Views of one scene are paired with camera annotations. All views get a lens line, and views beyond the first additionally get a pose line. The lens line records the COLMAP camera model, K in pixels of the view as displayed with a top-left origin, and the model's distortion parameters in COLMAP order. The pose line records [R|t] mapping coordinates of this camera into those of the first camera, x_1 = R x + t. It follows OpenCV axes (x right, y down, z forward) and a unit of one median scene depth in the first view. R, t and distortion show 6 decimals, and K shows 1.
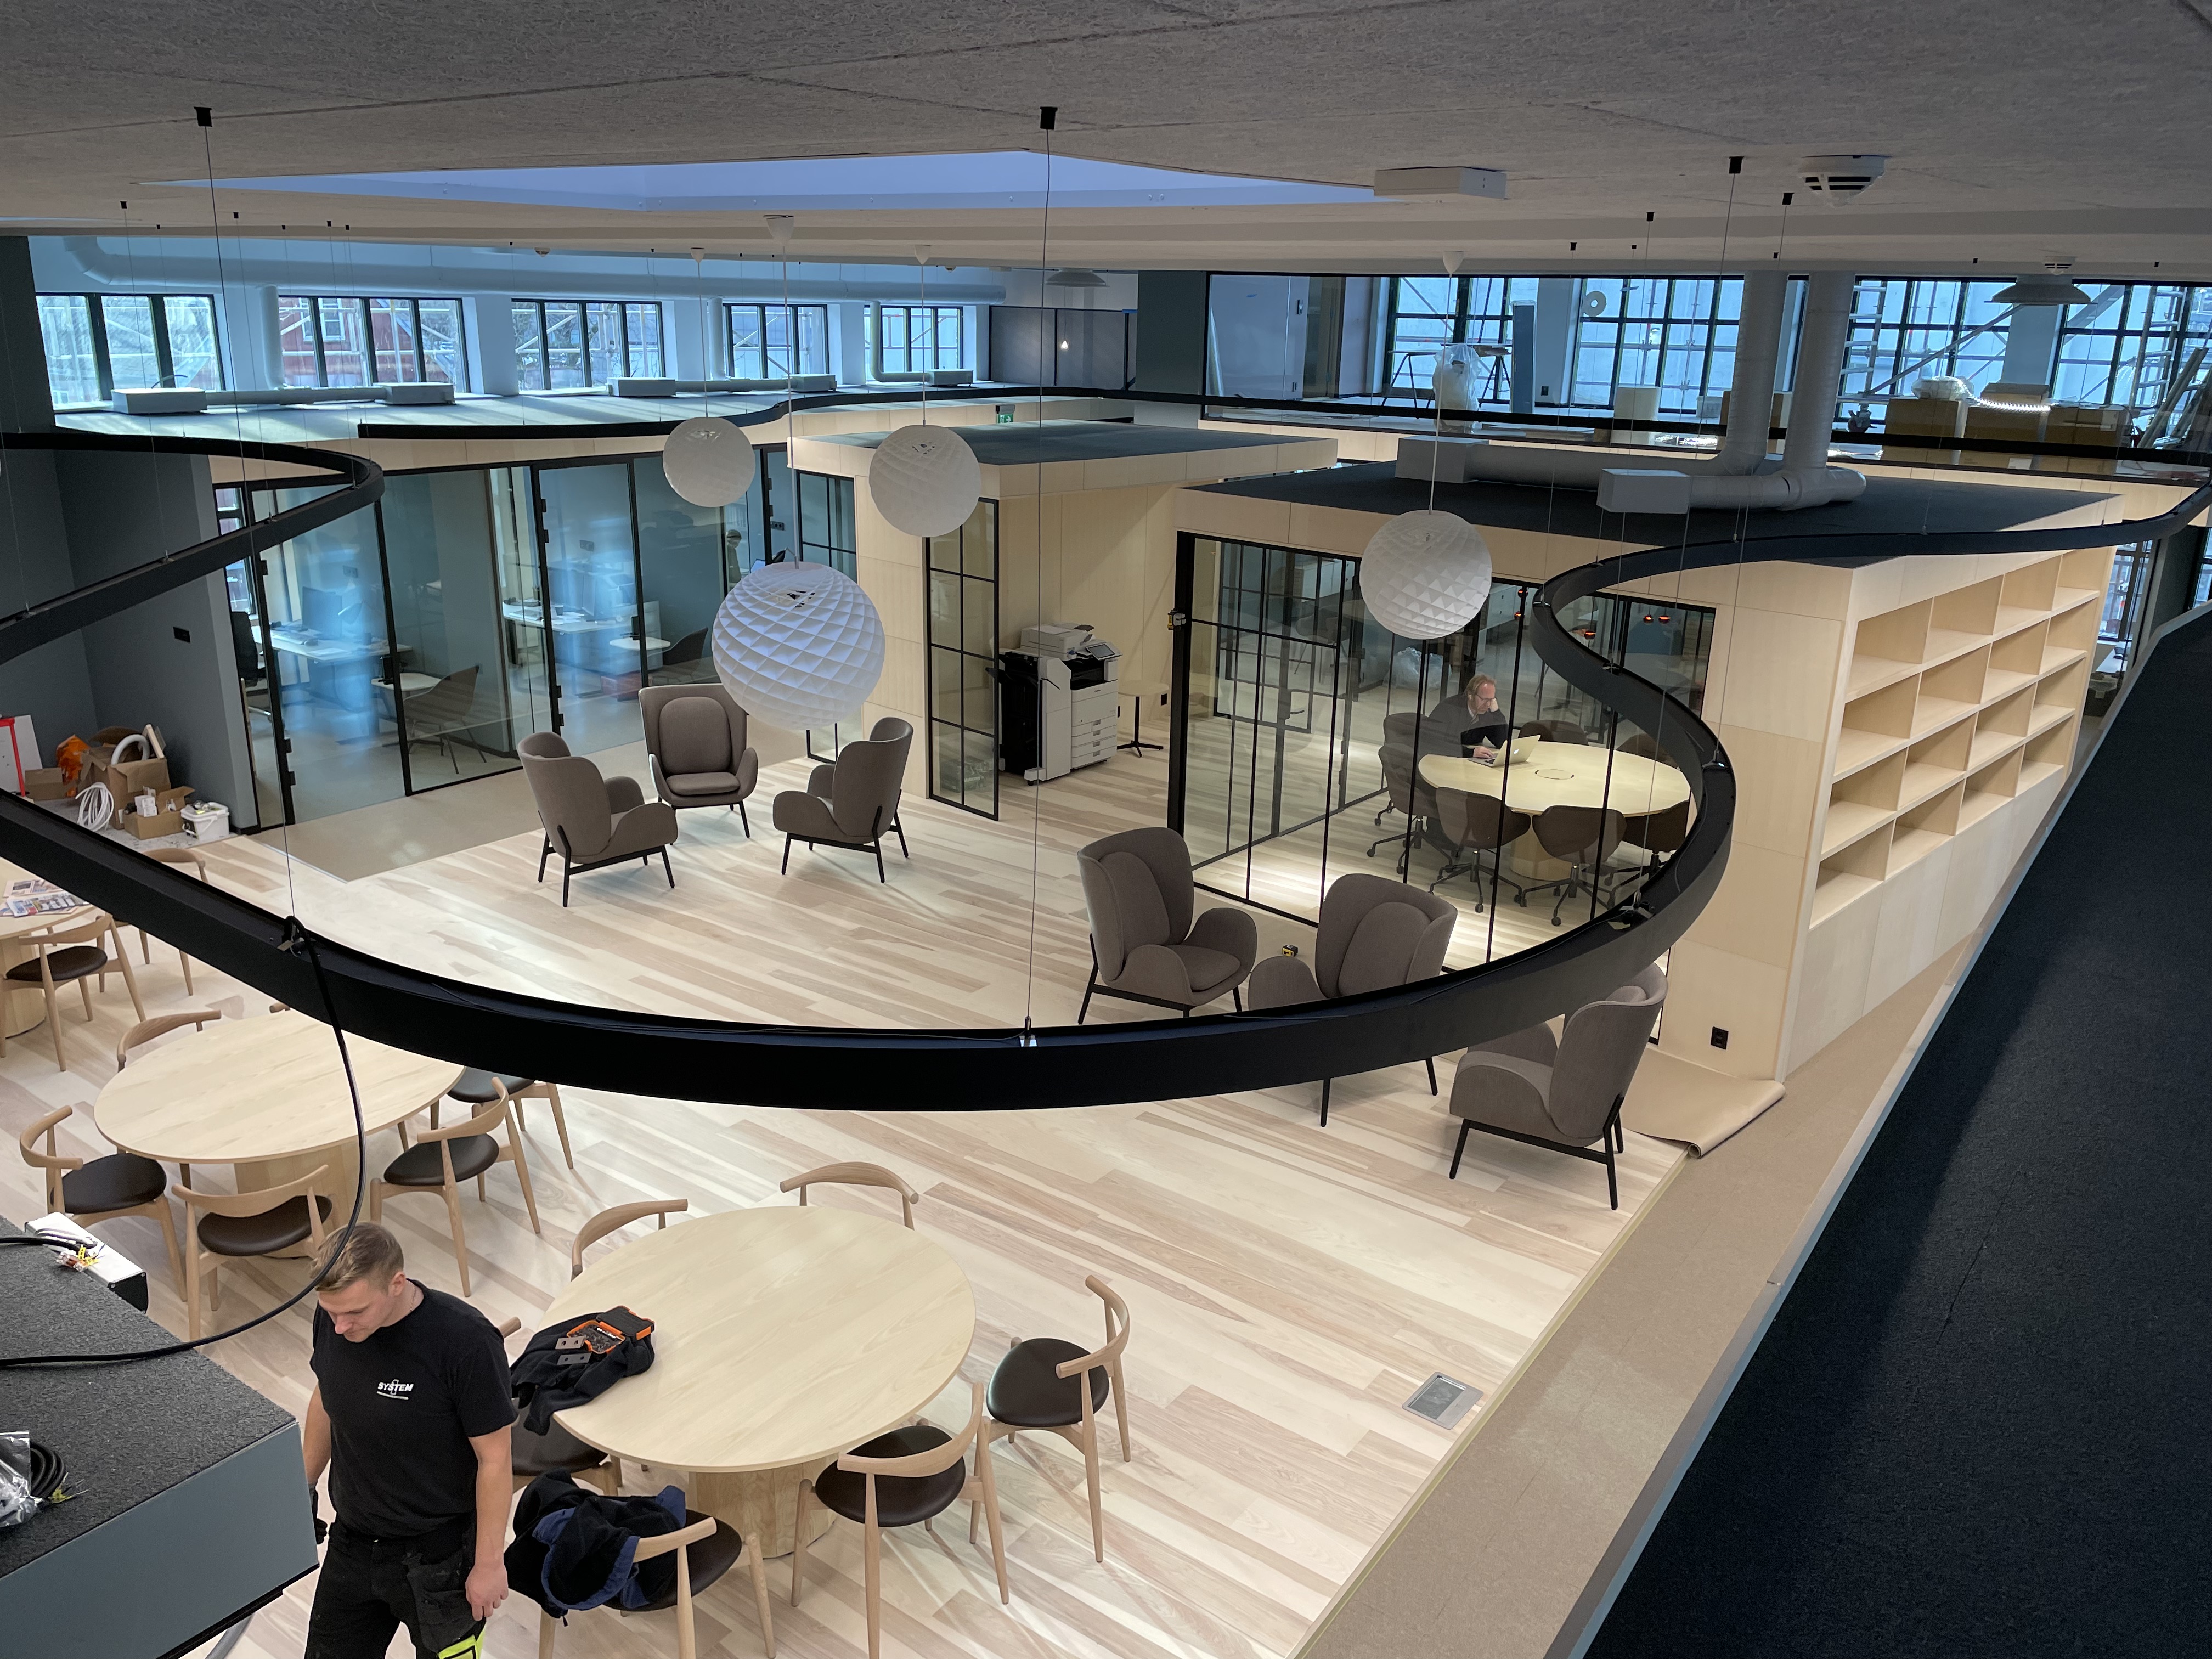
lens RADIAL K [[1667.2, 0, 1086.7], [0, 1667.2, 828.8], [0, 0, 1]] dist [0.073454, -0.096308]
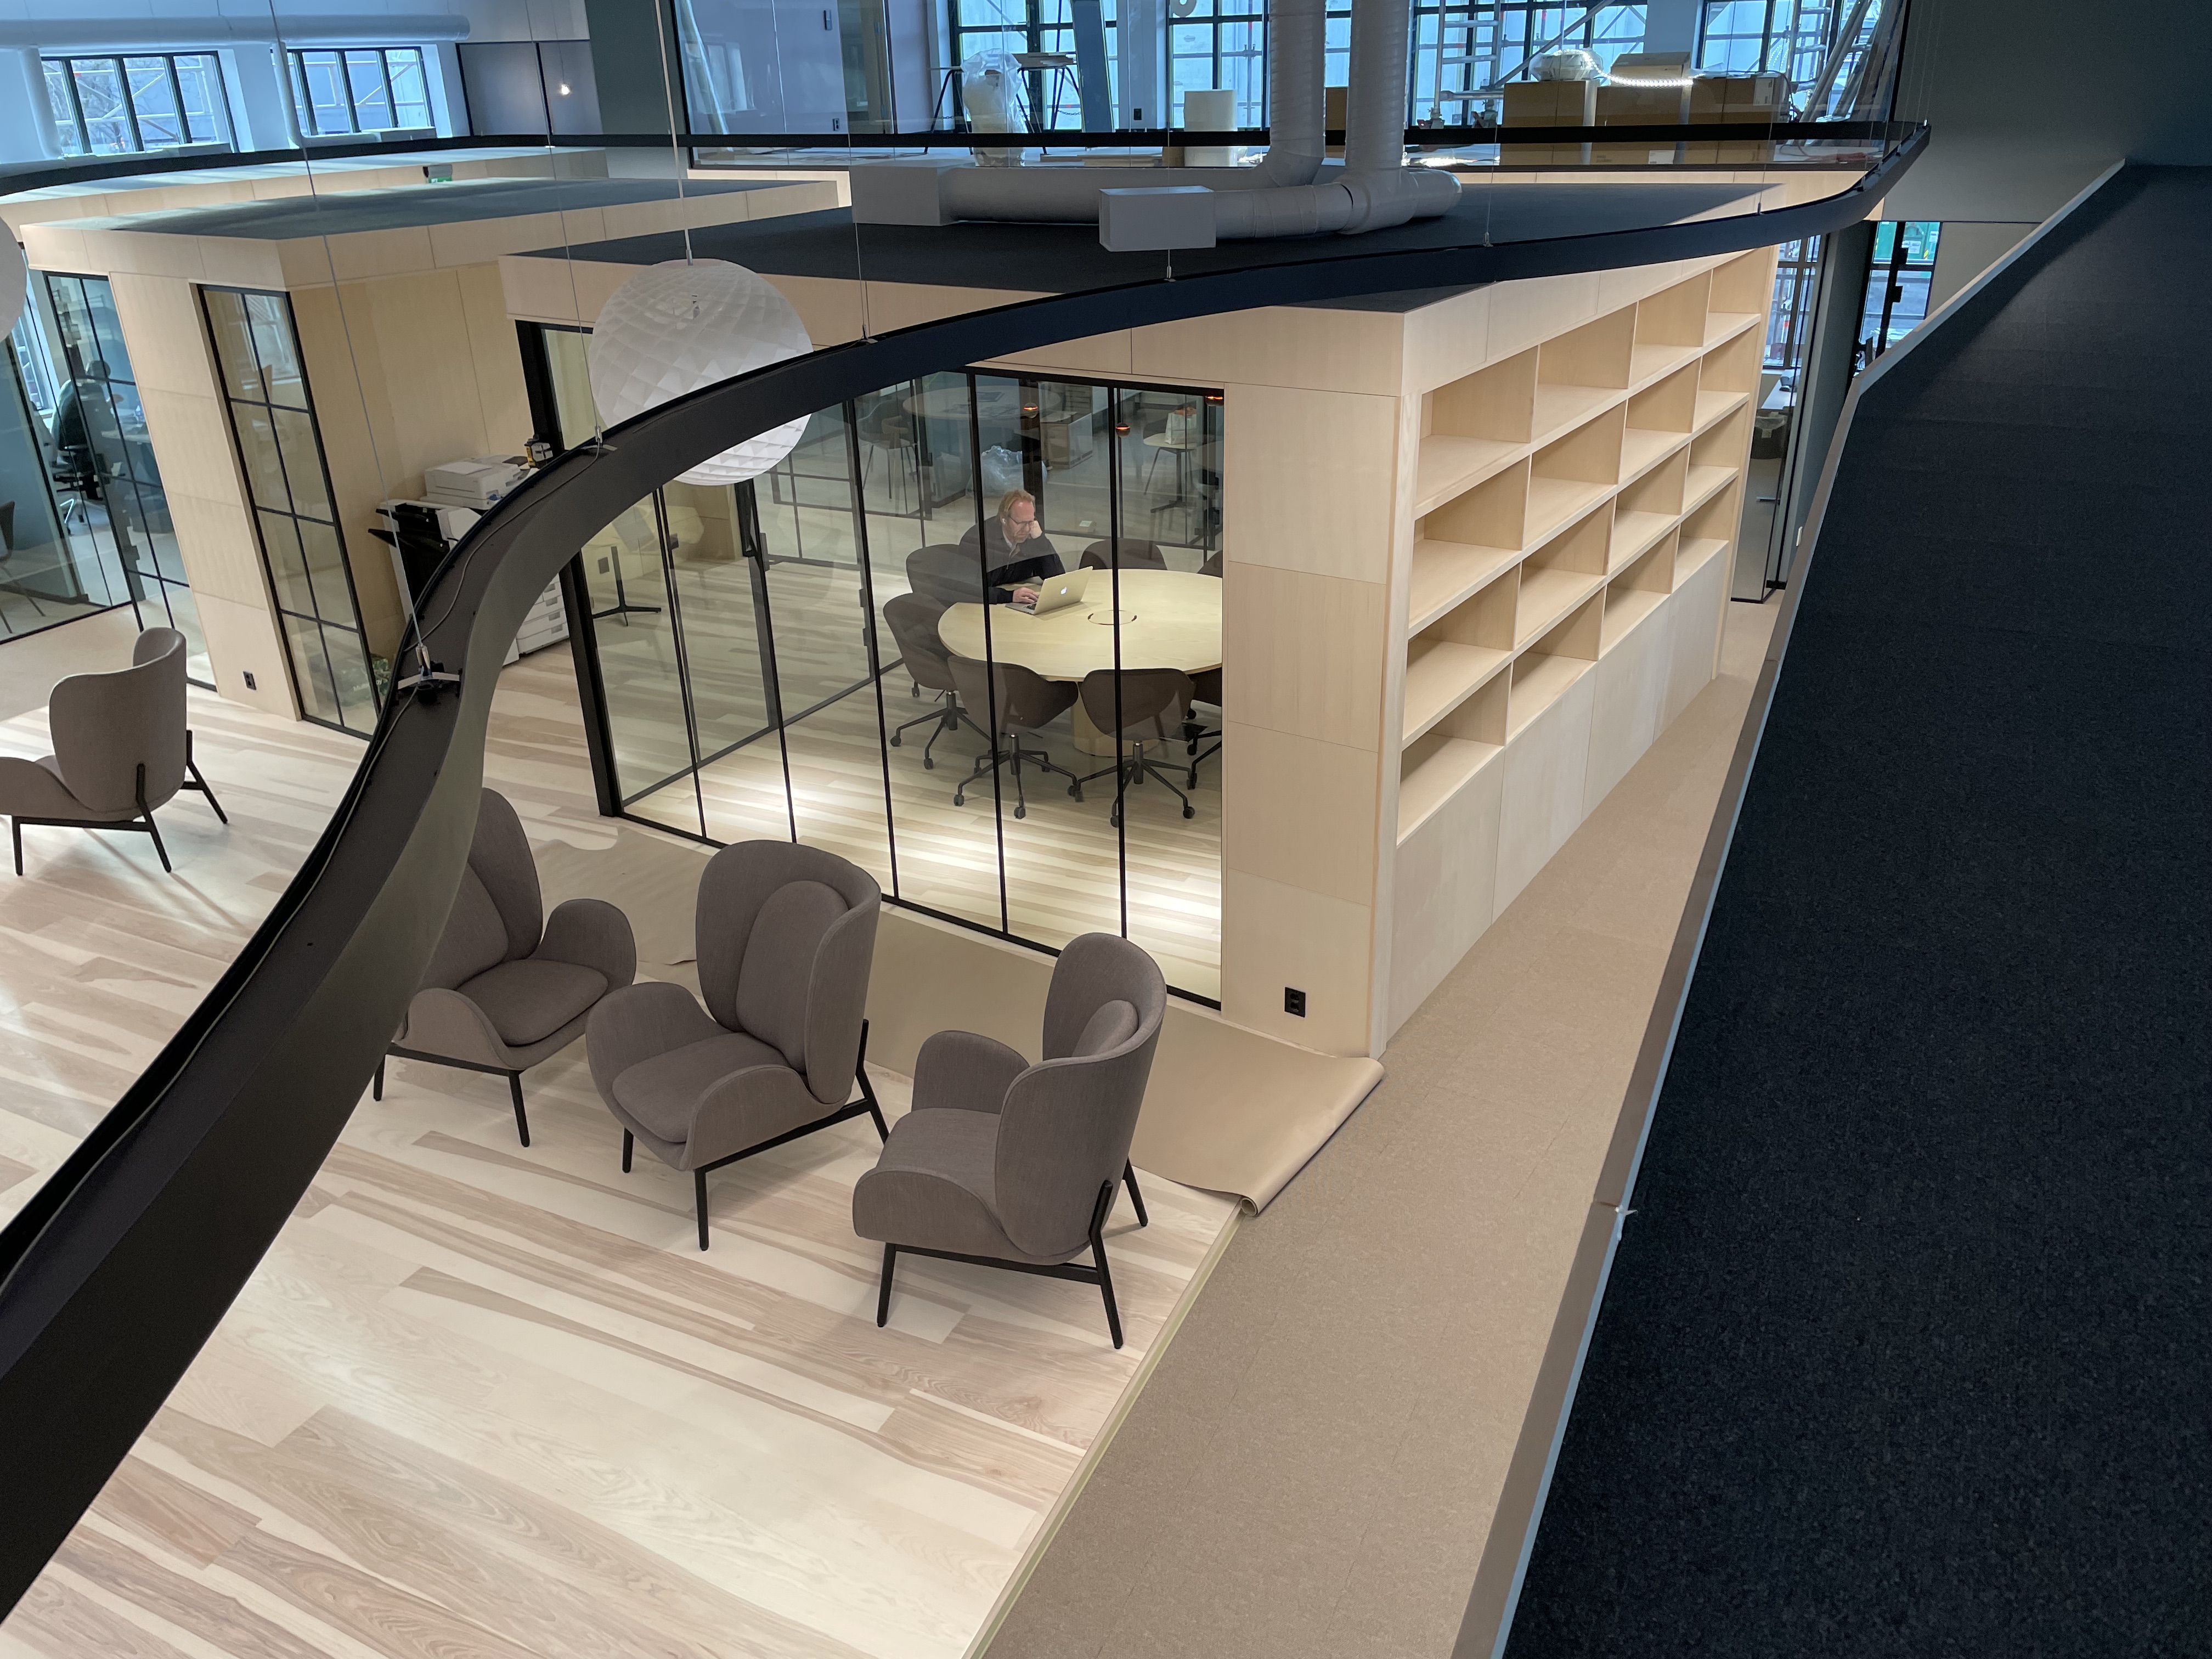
lens RADIAL K [[1667.2, 0, 1084.8], [0, 1667.2, 821.0], [0, 0, 1]] dist [0.073454, -0.096308]
pose [[0.983093, -0.117365, 0.140547, 0.163516], [0.099860, 0.987026, 0.125727, -0.040726], [-0.153480, -0.109566, 0.982059, 0.270372]]
